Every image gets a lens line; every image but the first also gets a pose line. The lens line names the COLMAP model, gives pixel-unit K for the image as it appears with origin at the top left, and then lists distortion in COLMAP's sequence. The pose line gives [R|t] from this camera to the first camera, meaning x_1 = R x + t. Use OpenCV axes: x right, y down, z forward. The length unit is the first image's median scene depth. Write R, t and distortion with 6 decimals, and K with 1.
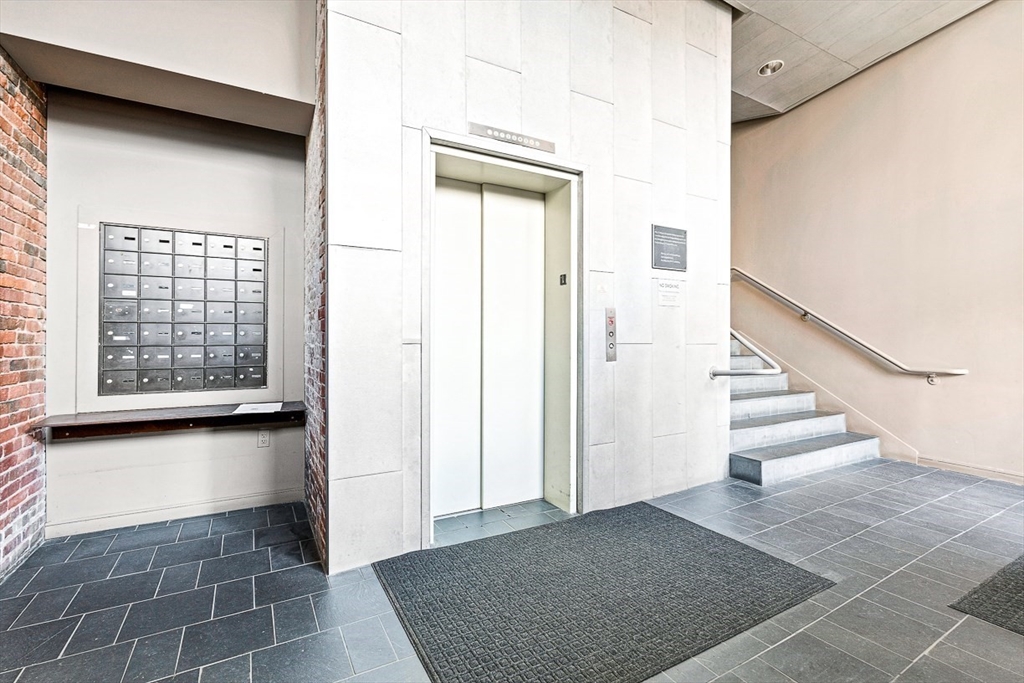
lens RADIAL K [[459.6, 0, 510.3], [0, 459.6, 336.7], [0, 0, 1]] dist [0.000420, -0.000297]
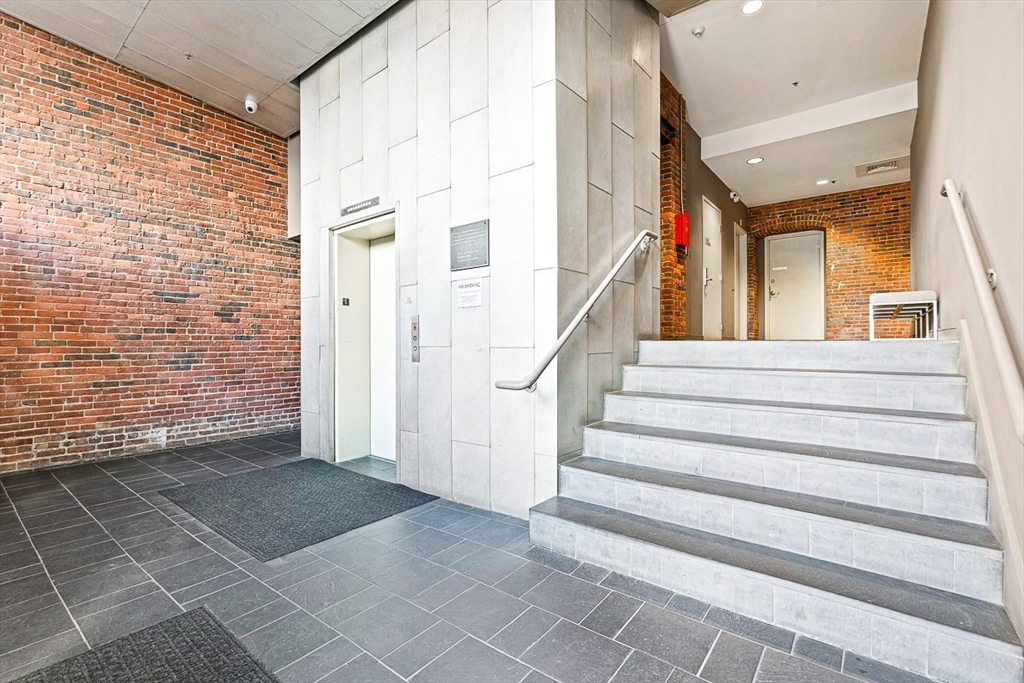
lens RADIAL K [[454.3, 0, 512.5], [0, 454.3, 340.2], [0, 0, 1]] dist [-0.001816, -0.000084]
pose [[0.376234, -0.008162, -0.926489, 1.346552], [0.014454, 0.999891, -0.002939, 0.006115], [0.926412, -0.012286, 0.376311, 0.790058]]
